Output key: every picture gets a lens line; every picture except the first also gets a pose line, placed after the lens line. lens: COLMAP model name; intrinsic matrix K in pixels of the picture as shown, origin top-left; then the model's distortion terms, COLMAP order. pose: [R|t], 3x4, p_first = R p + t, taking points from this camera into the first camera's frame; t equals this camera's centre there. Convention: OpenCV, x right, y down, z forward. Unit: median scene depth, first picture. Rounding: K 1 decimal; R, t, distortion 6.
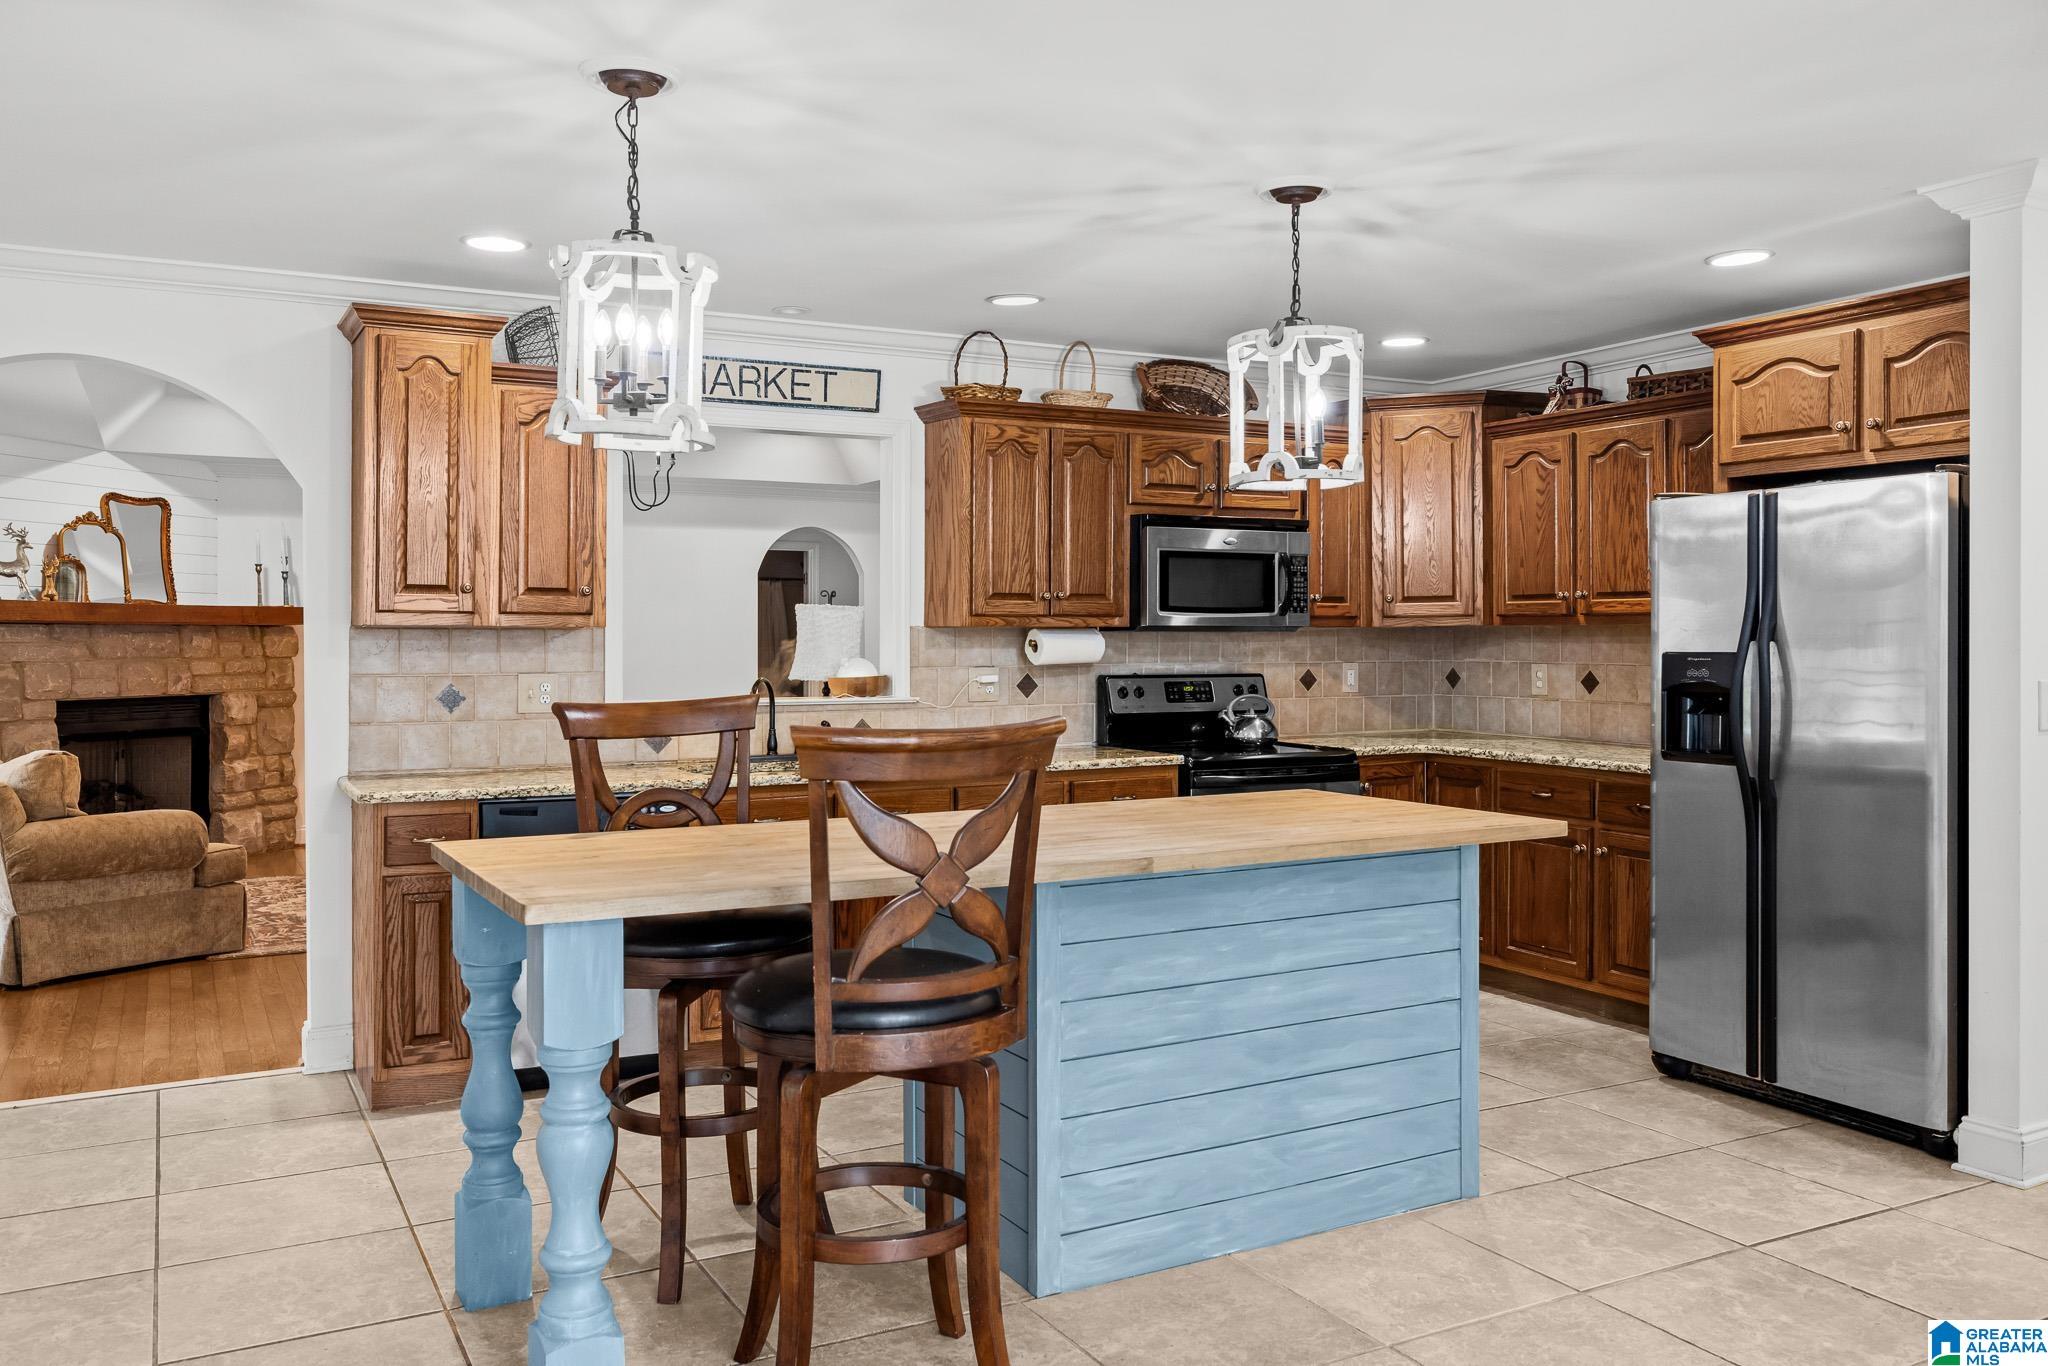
lens RADIAL K [[1572.6, 0, 1011.6], [0, 1572.6, 648.8], [0, 0, 1]] dist [0.000764, -0.000860]
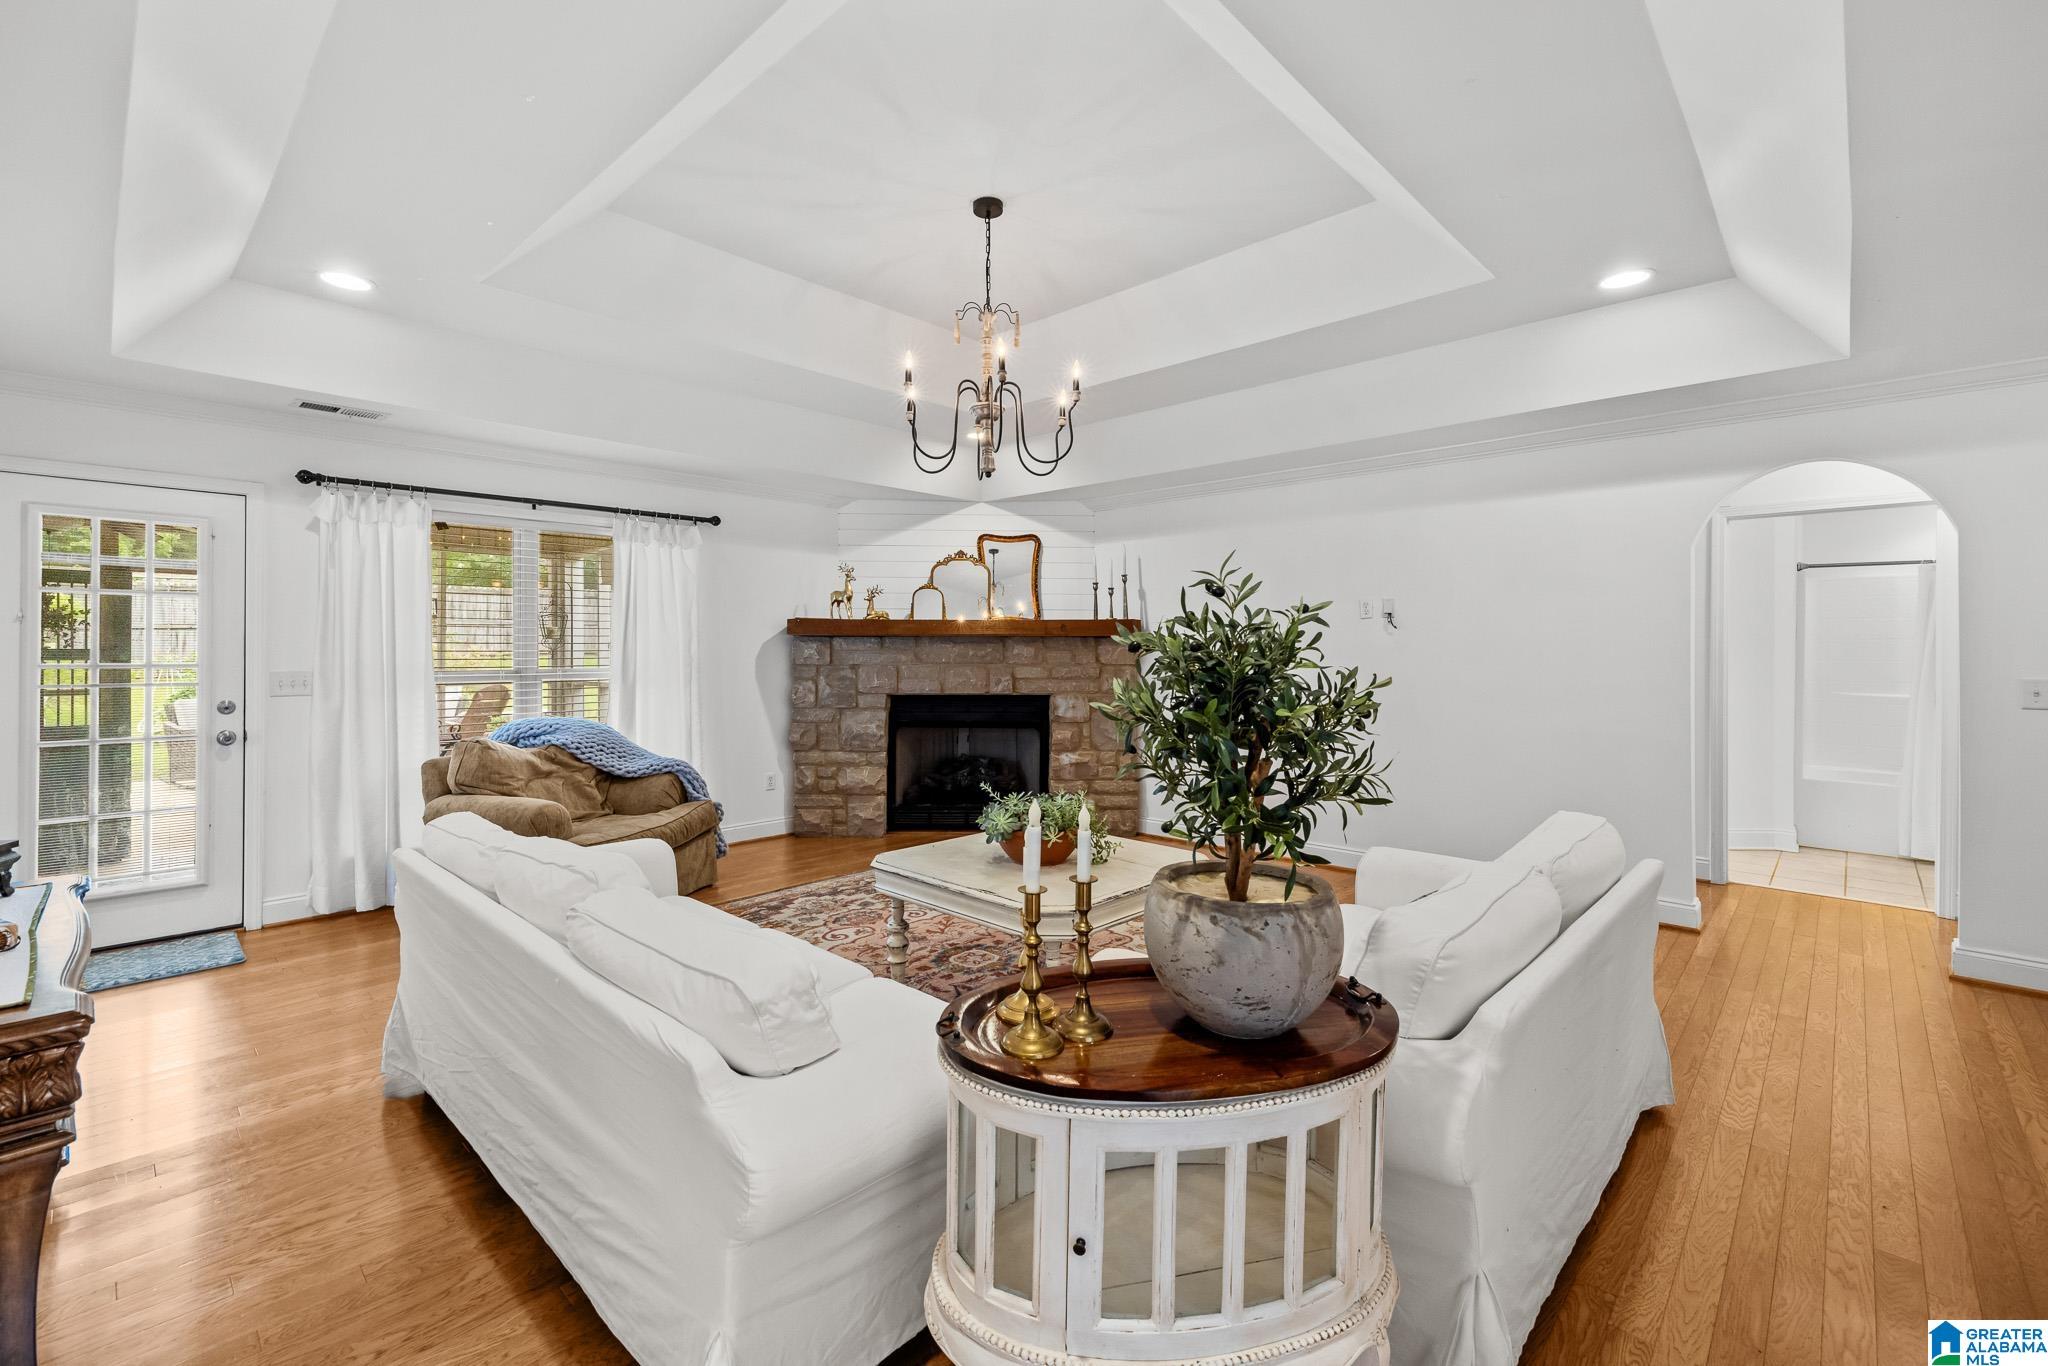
lens RADIAL K [[877.3, 0, 1009.1], [0, 877.3, 648.0], [0, 0, 1]] dist [0.001515, 0.000906]
pose [[0.318122, 0.001978, -0.948048, 0.189202], [-0.008369, 0.999965, -0.000721, -0.009704], [0.948013, 0.008163, 0.318127, 1.300949]]
